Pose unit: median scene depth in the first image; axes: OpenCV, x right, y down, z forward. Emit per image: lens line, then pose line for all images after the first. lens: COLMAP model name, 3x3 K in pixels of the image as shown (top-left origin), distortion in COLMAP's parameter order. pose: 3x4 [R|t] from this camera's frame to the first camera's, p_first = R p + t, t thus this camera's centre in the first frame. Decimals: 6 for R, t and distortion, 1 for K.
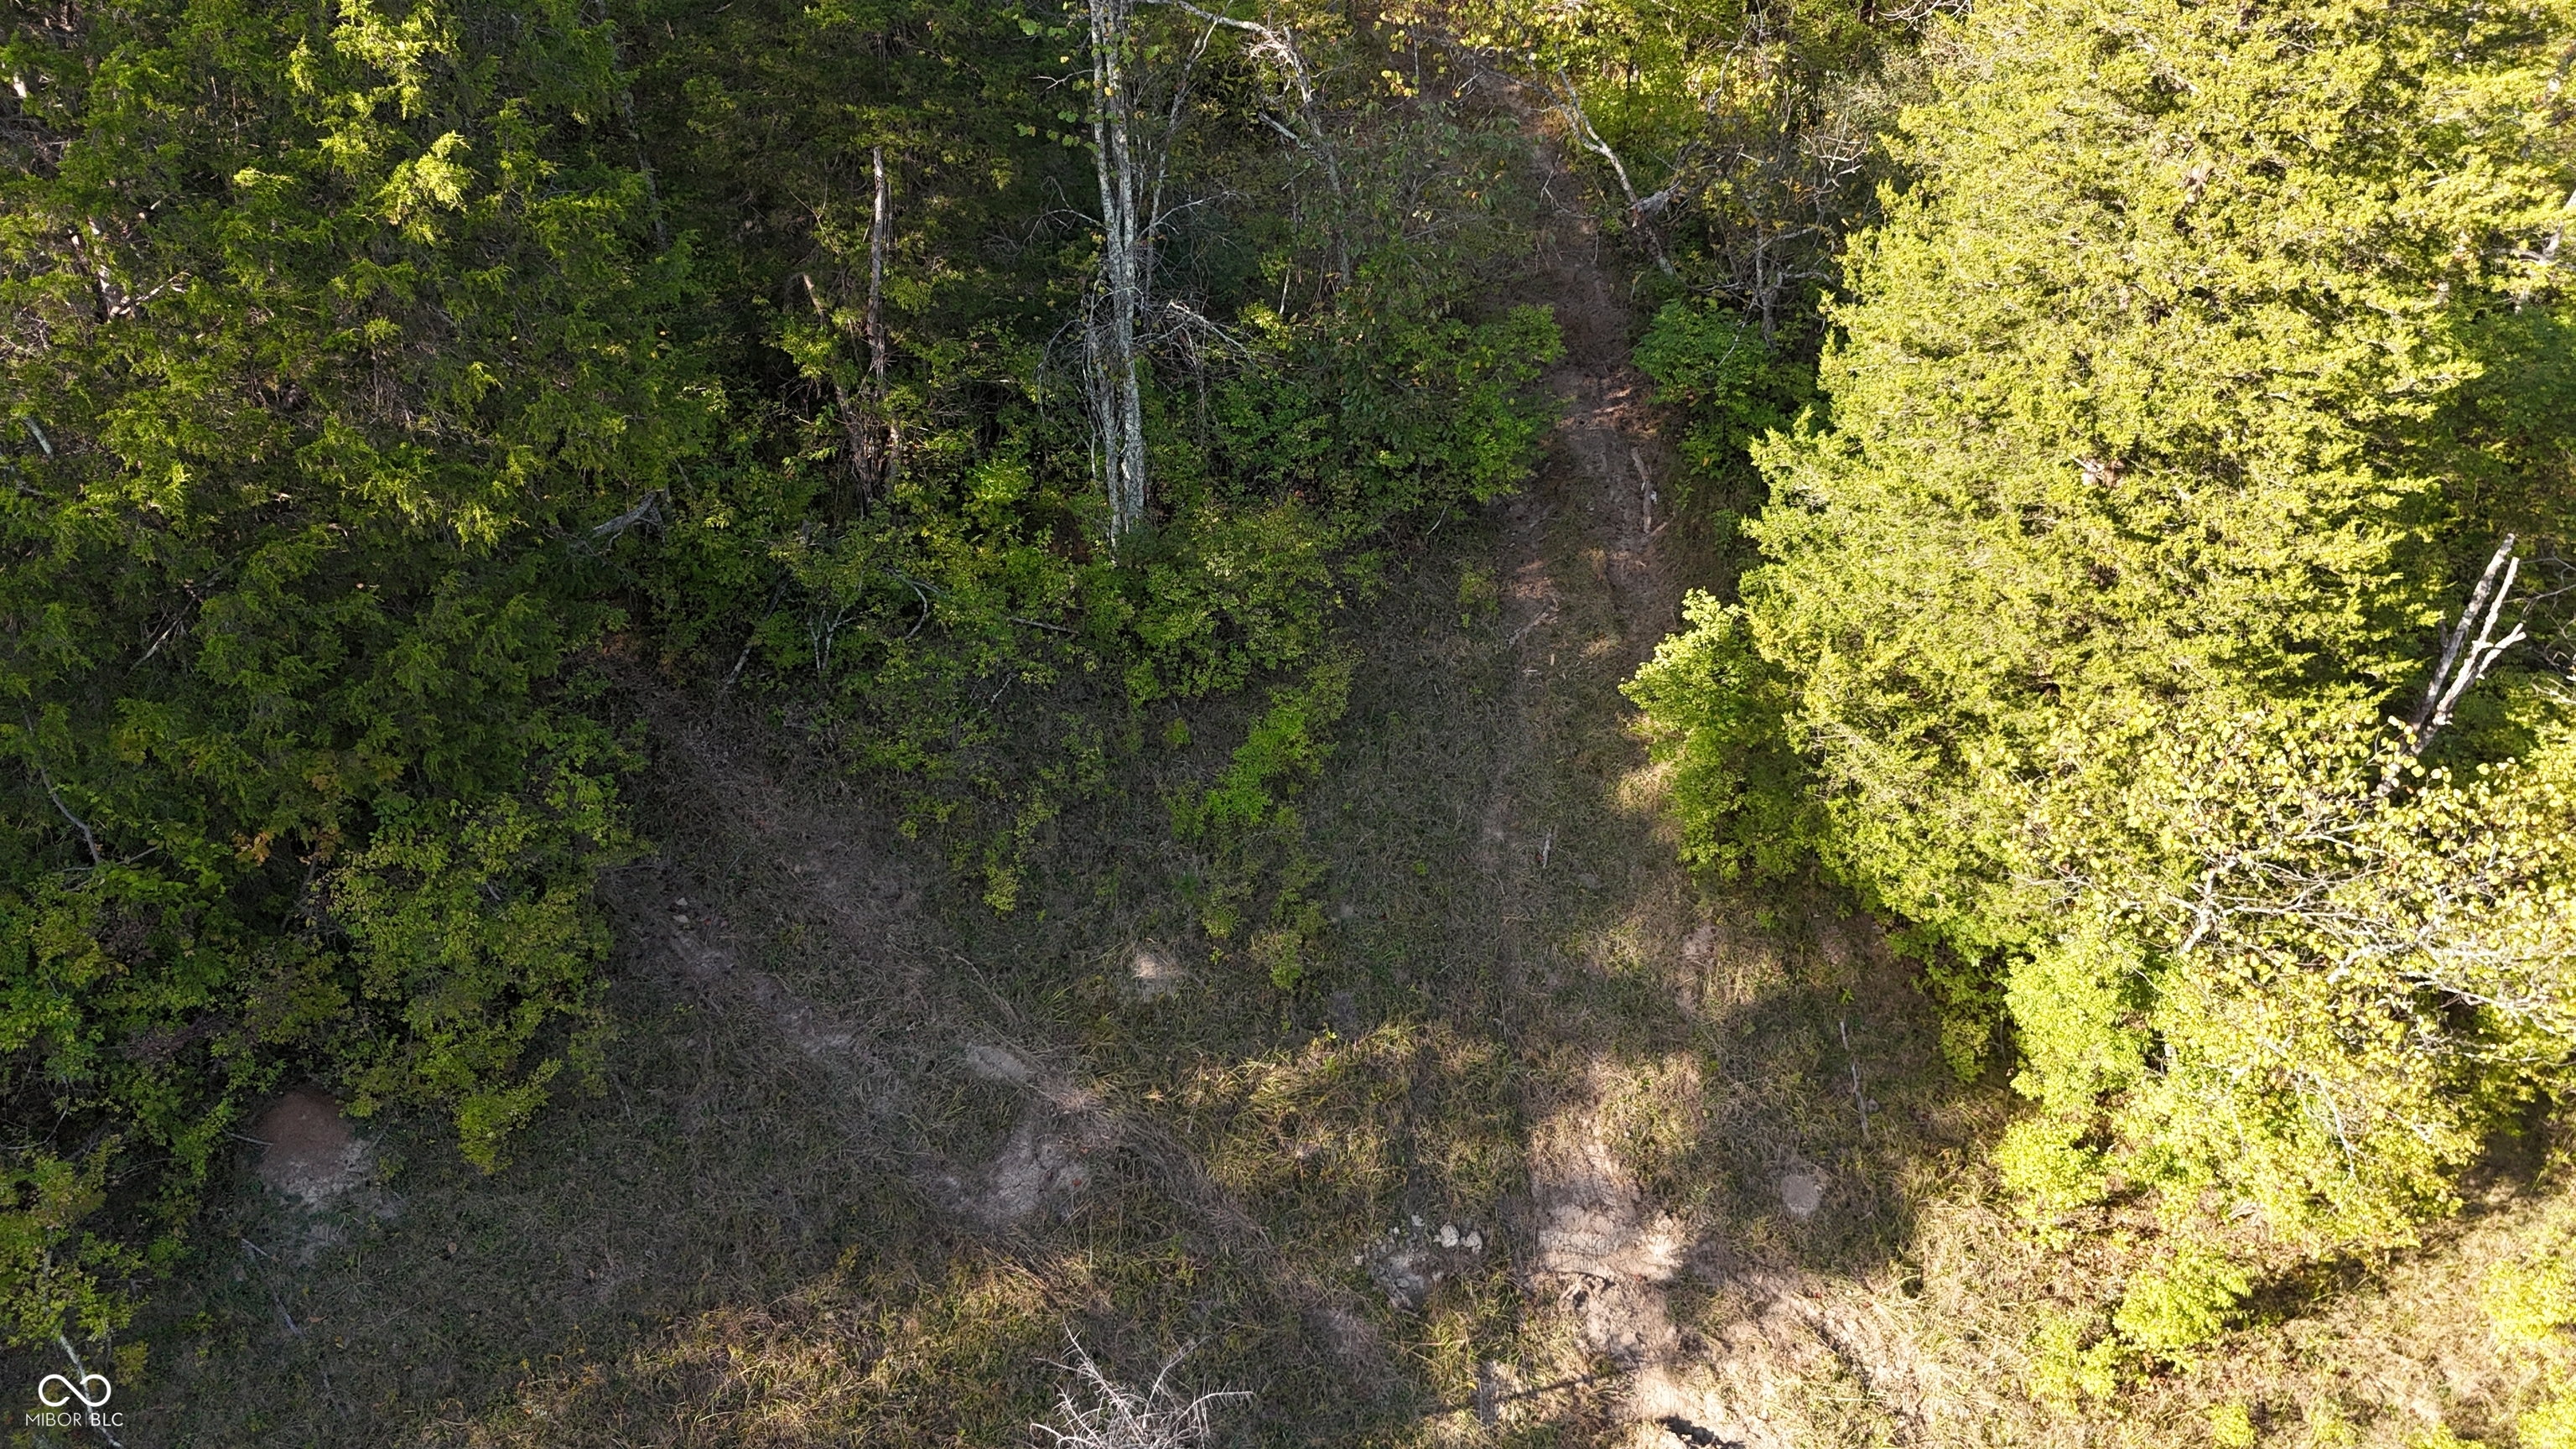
lens RADIAL K [[1896.7, 0, 1292.7], [0, 1896.7, 719.9], [0, 0, 1]] dist [0.031415, -0.021513]
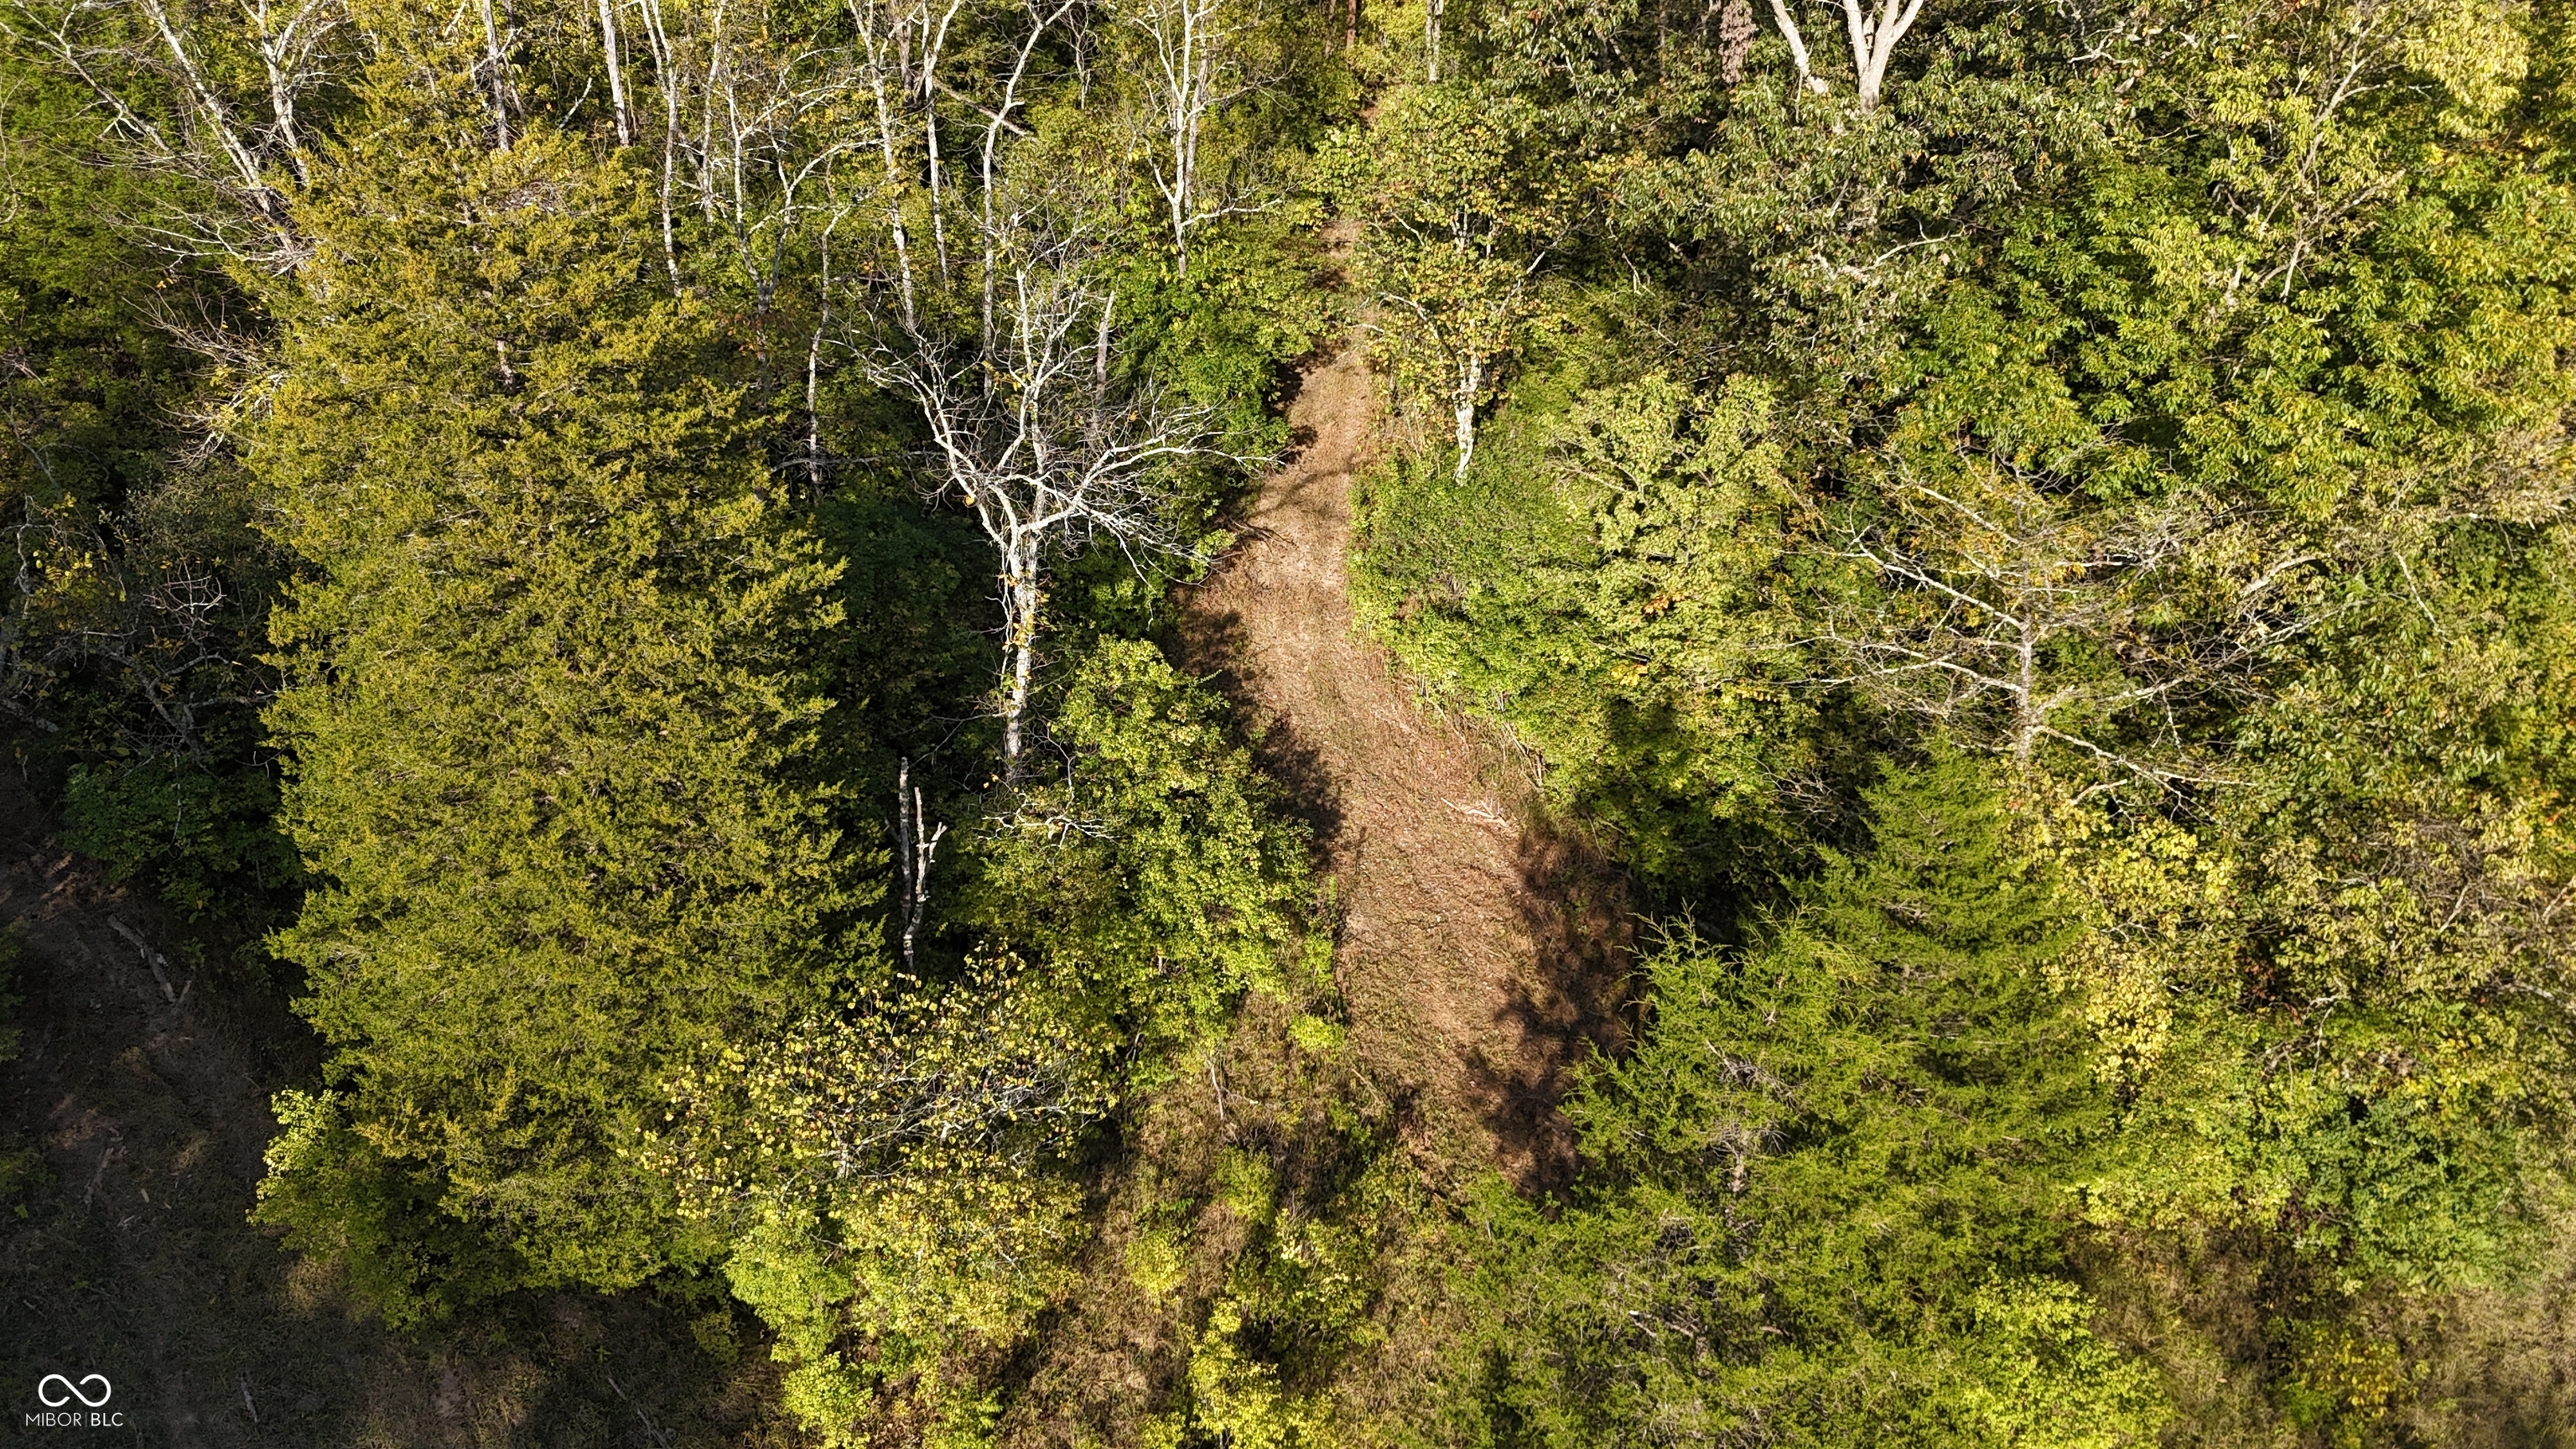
lens RADIAL K [[1896.7, 0, 1295.7], [0, 1896.7, 727.7], [0, 0, 1]] dist [0.031415, -0.021513]
pose [[0.657016, -0.399434, 0.639361, -0.001572], [0.400128, 0.903546, 0.153305, -0.204408], [-0.638928, 0.155102, 0.753469, -0.138199]]
